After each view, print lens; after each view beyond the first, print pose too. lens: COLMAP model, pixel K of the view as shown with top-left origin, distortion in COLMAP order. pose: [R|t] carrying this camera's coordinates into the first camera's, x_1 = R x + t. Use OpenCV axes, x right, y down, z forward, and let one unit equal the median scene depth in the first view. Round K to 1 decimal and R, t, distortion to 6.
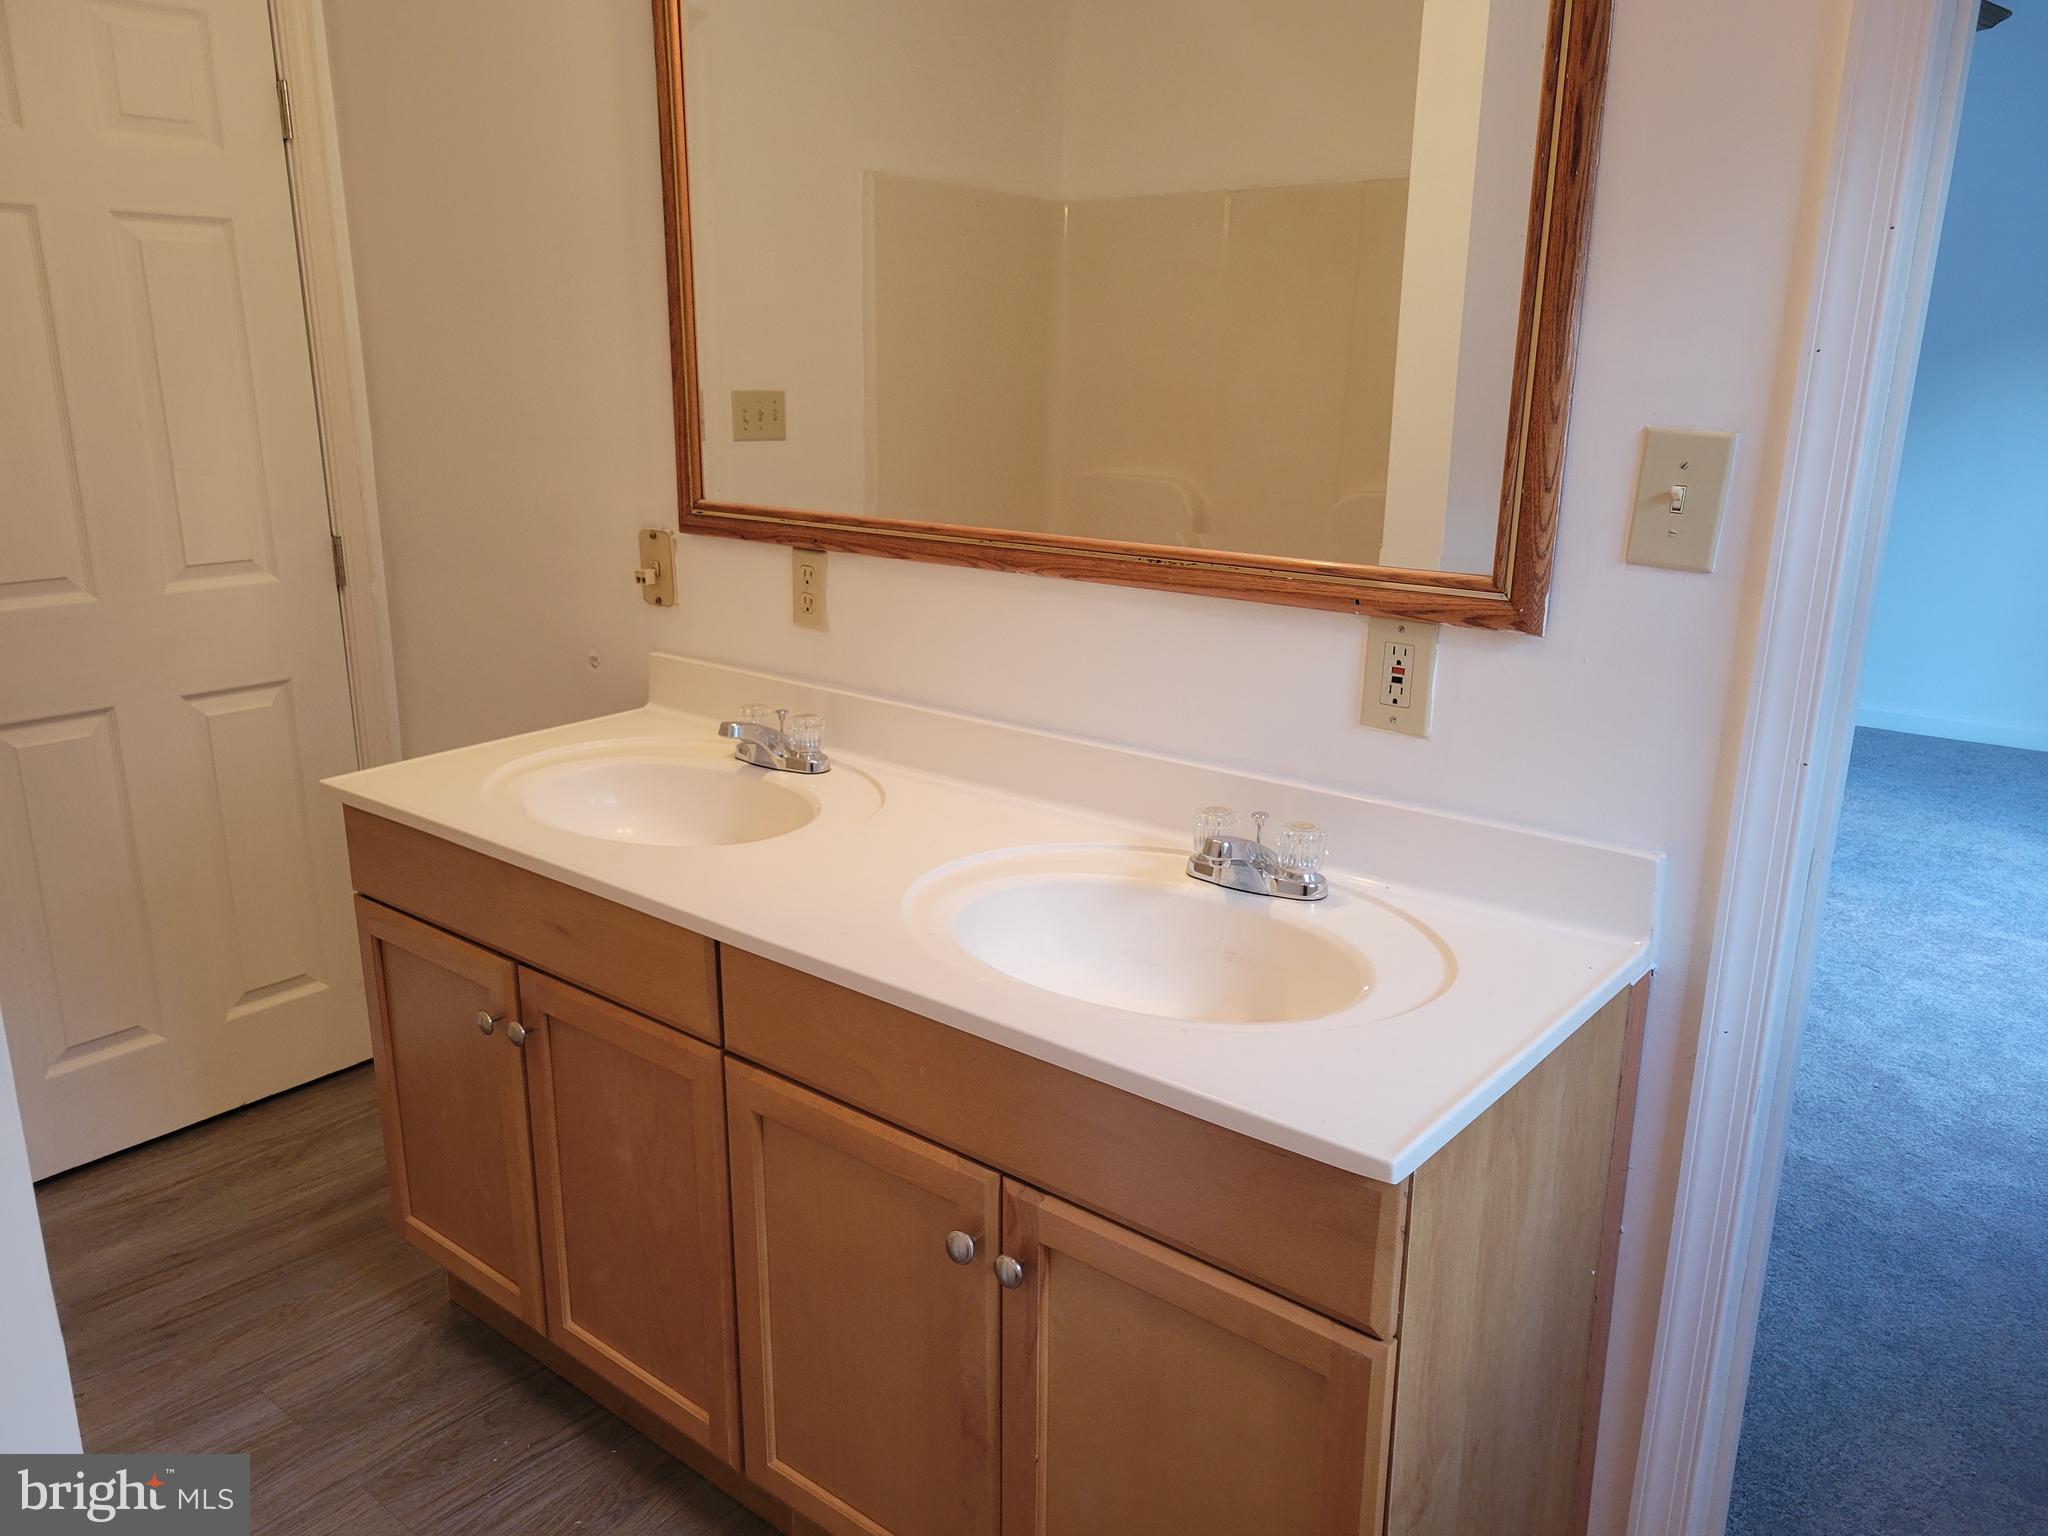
lens RADIAL K [[1520.8, 0, 1024.0], [0, 1520.8, 768.0], [0, 0, 1]] dist [0.056068, -0.000162]
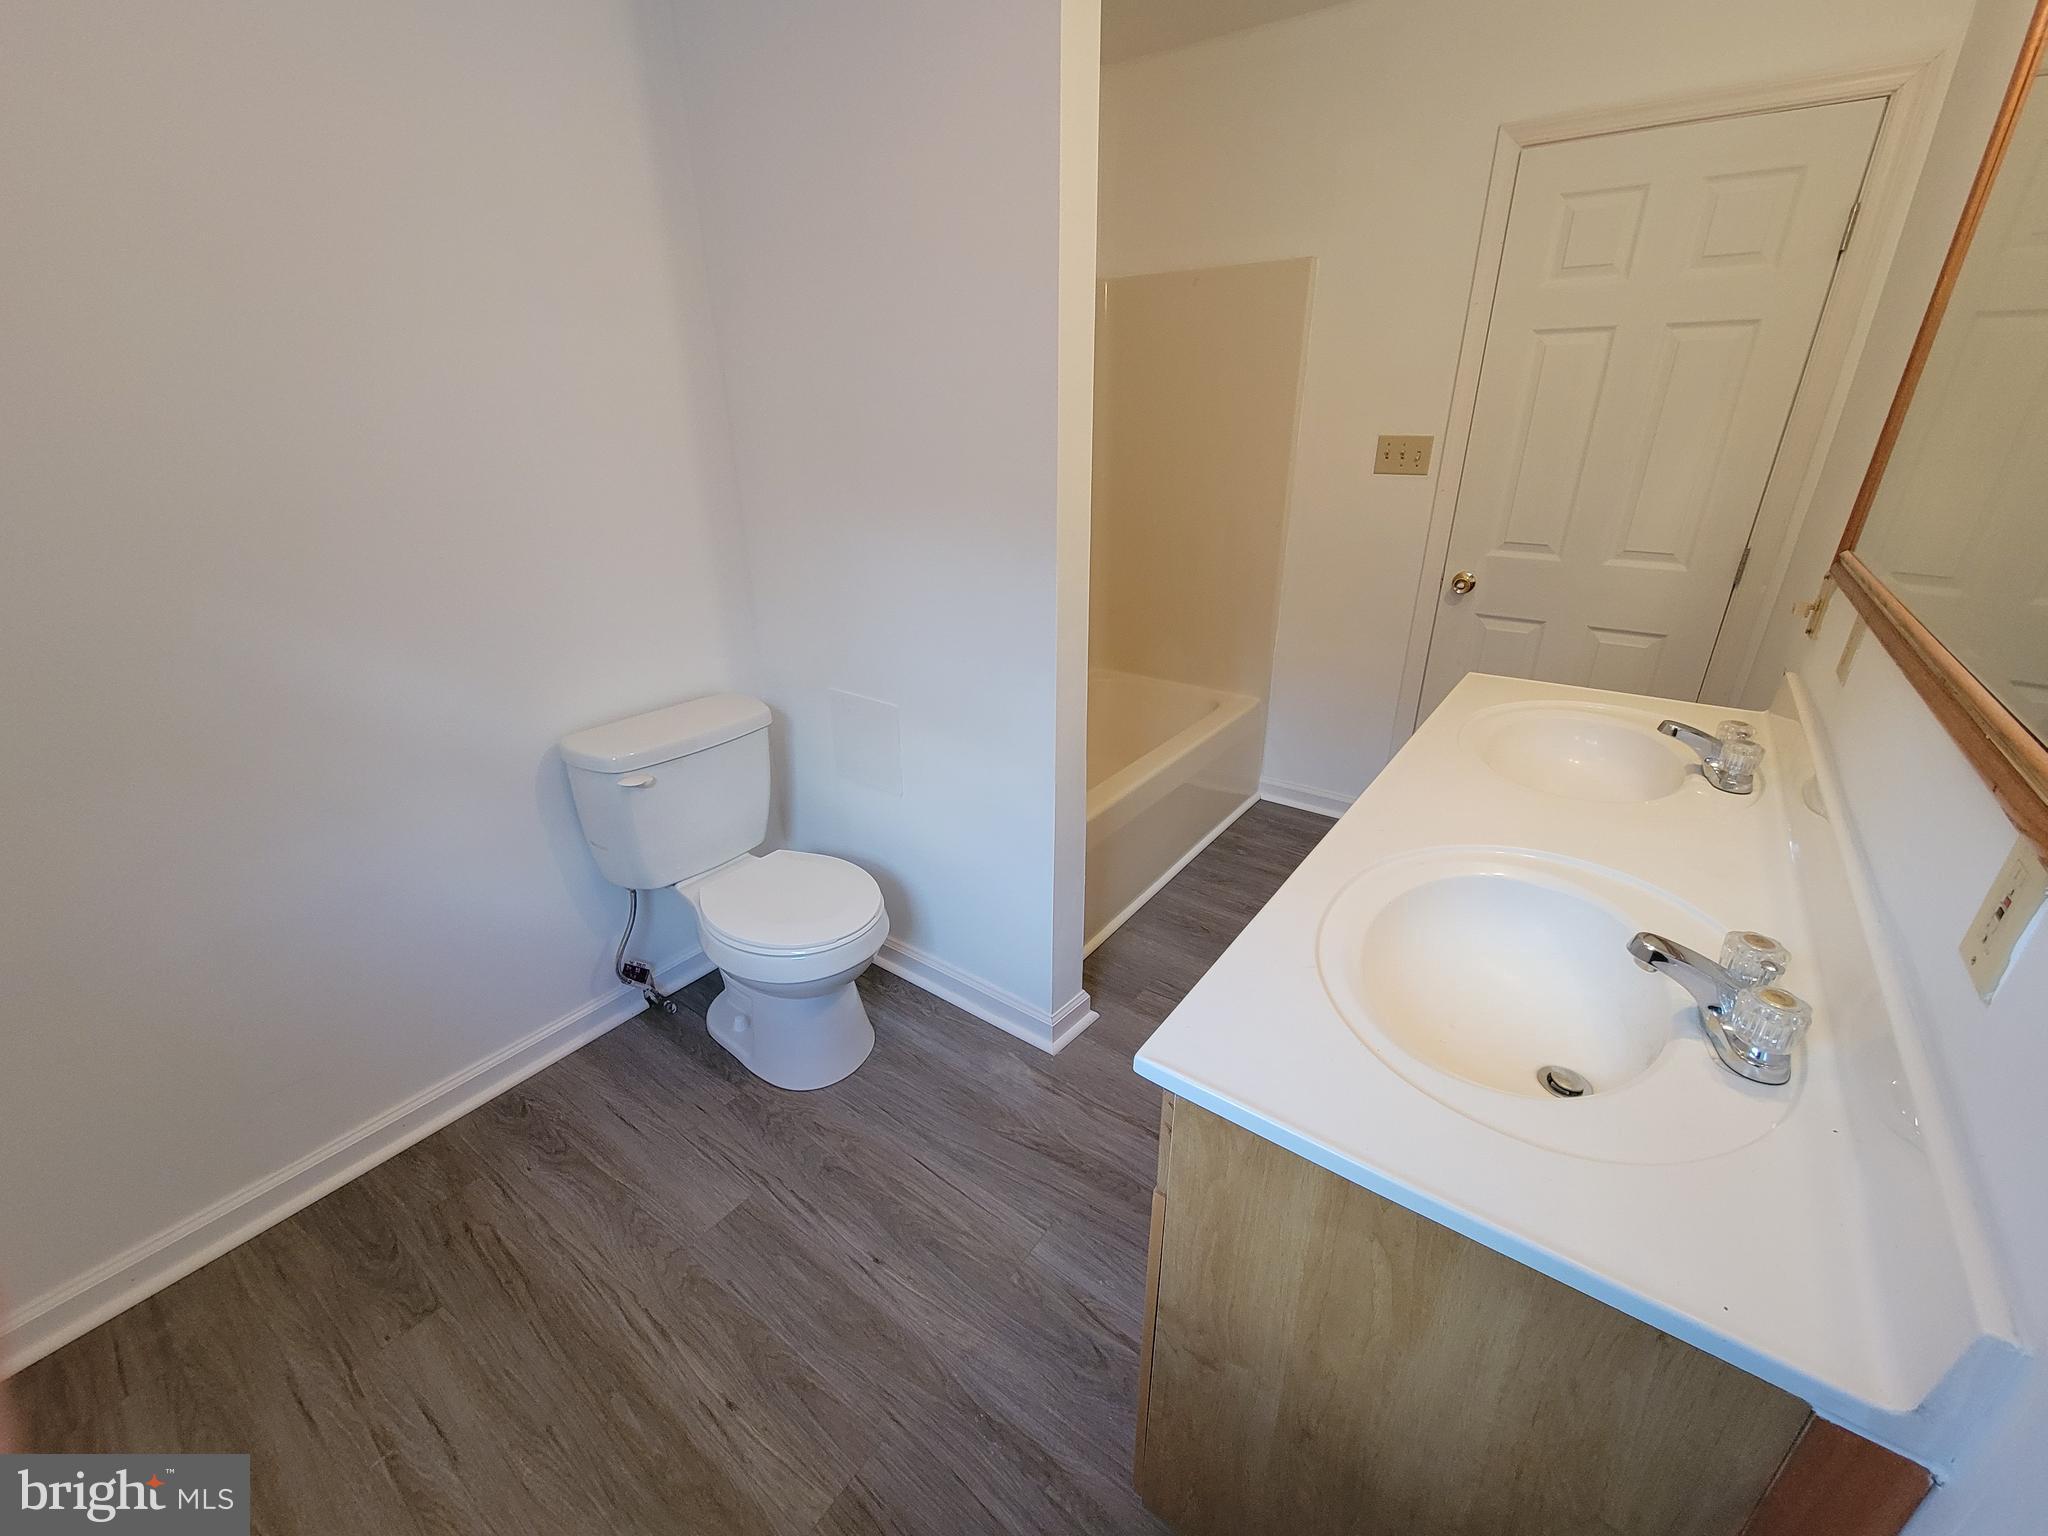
lens RADIAL K [[838.8, 0, 1024.0], [0, 838.8, 768.0], [0, 0, 1]] dist [0.000679, -0.000004]
pose [[0.054824, 0.392032, -0.918317, 0.421991], [-0.257406, 0.894163, 0.366353, -0.110188], [0.964747, 0.216295, 0.149933, 0.385024]]
